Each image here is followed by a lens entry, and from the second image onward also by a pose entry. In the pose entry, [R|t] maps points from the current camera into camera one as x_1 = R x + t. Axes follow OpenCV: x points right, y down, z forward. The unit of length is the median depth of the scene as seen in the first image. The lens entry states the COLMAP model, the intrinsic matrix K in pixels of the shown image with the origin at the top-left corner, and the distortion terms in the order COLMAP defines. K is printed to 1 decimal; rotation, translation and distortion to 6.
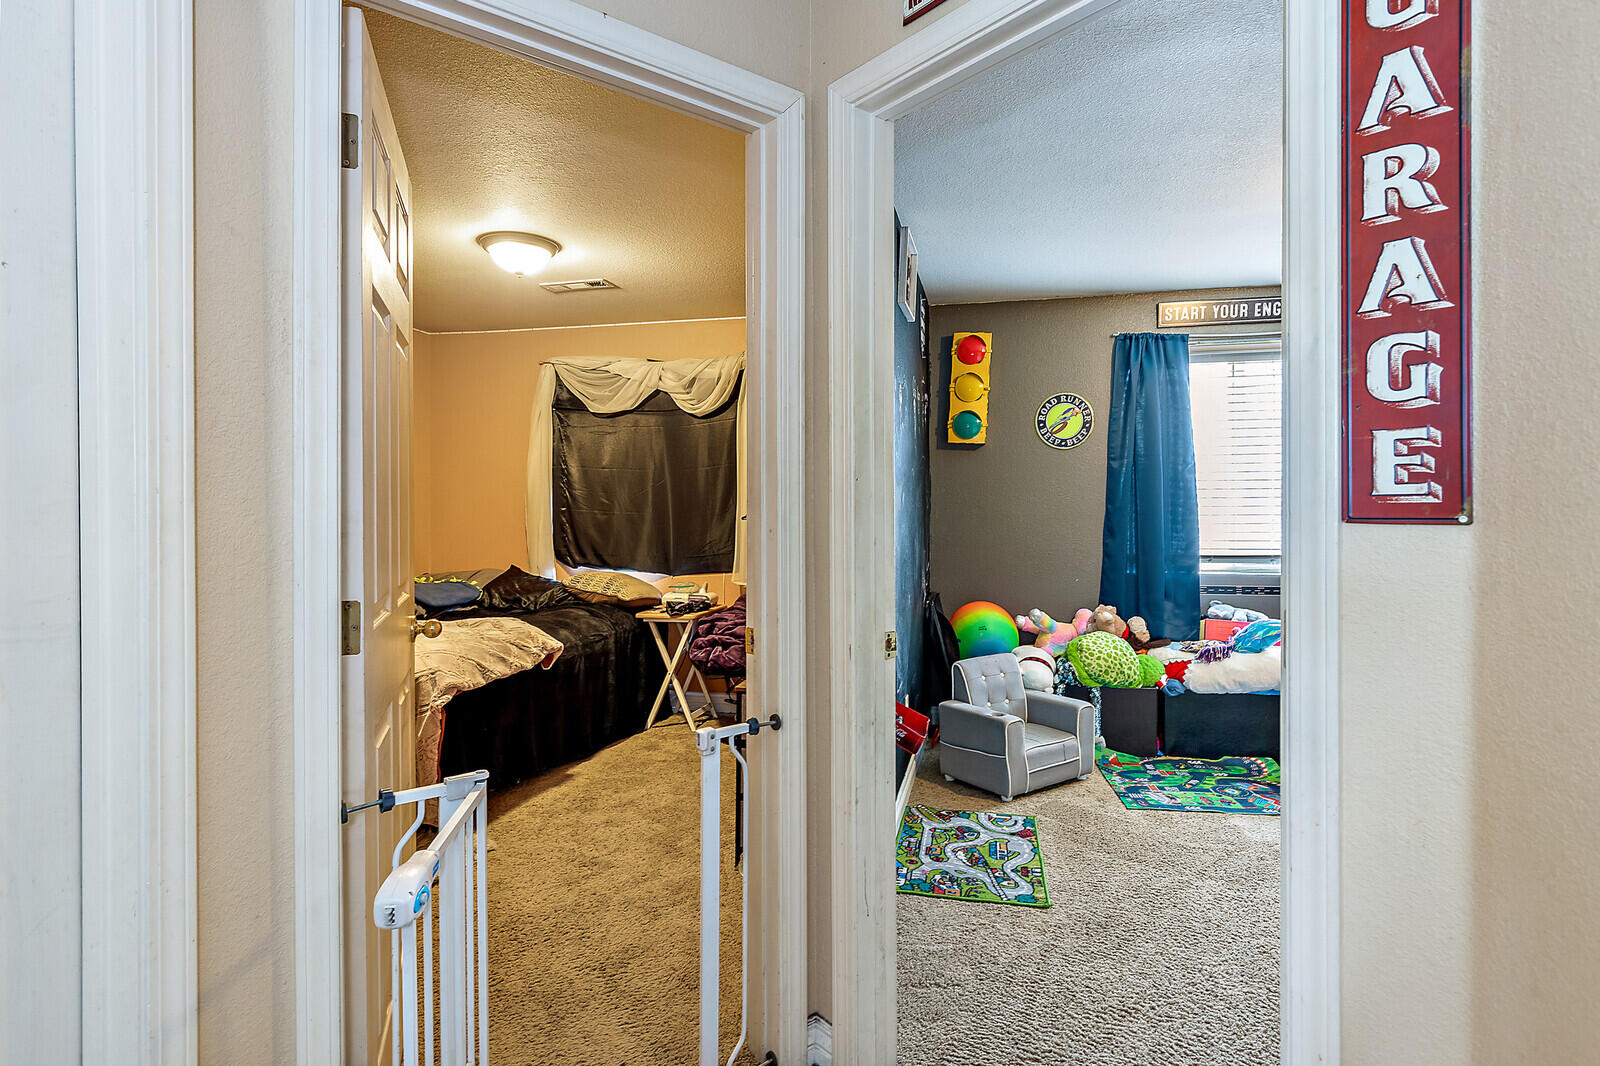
lens RADIAL K [[880.1, 0, 793.9], [0, 880.1, 503.7], [0, 0, 1]] dist [0.001237, 0.000959]
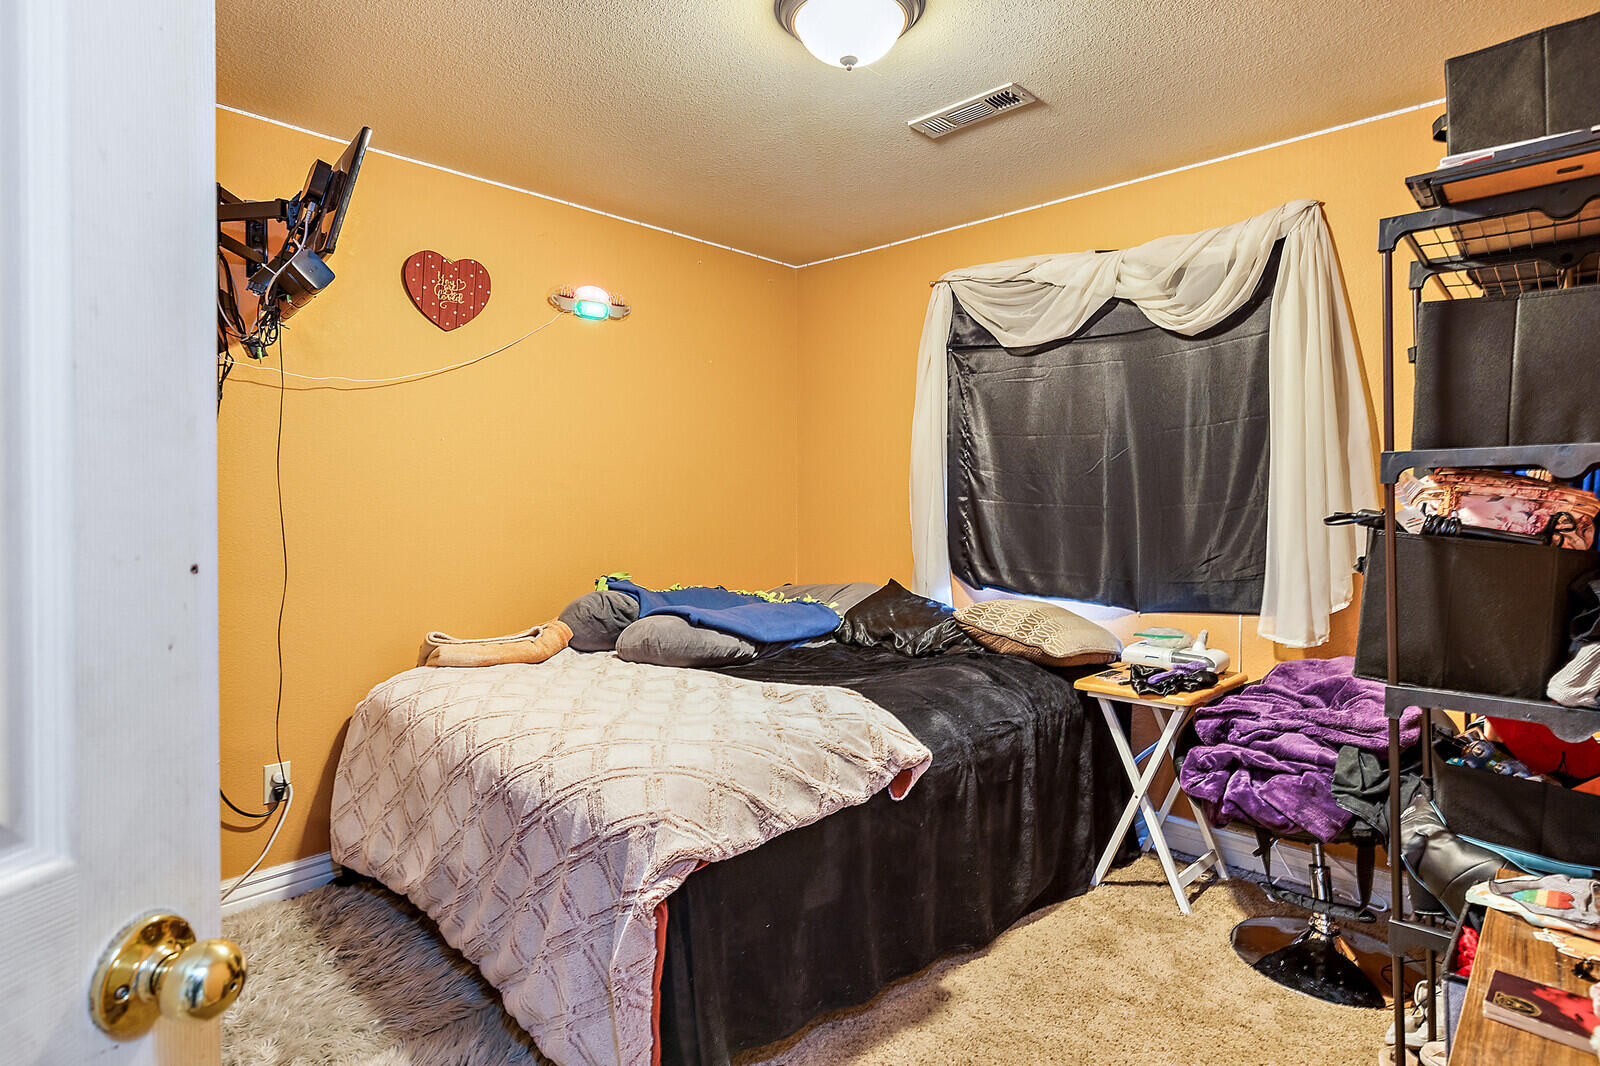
lens RADIAL K [[846.6, 0, 797.4], [0, 846.6, 496.5], [0, 0, 1]] dist [0.002128, 0.000185]
pose [[0.875015, 0.001105, -0.484094, -0.068562], [0.002131, 0.999979, 0.006135, 0.000438], [0.484091, -0.006400, 0.874994, 0.418798]]
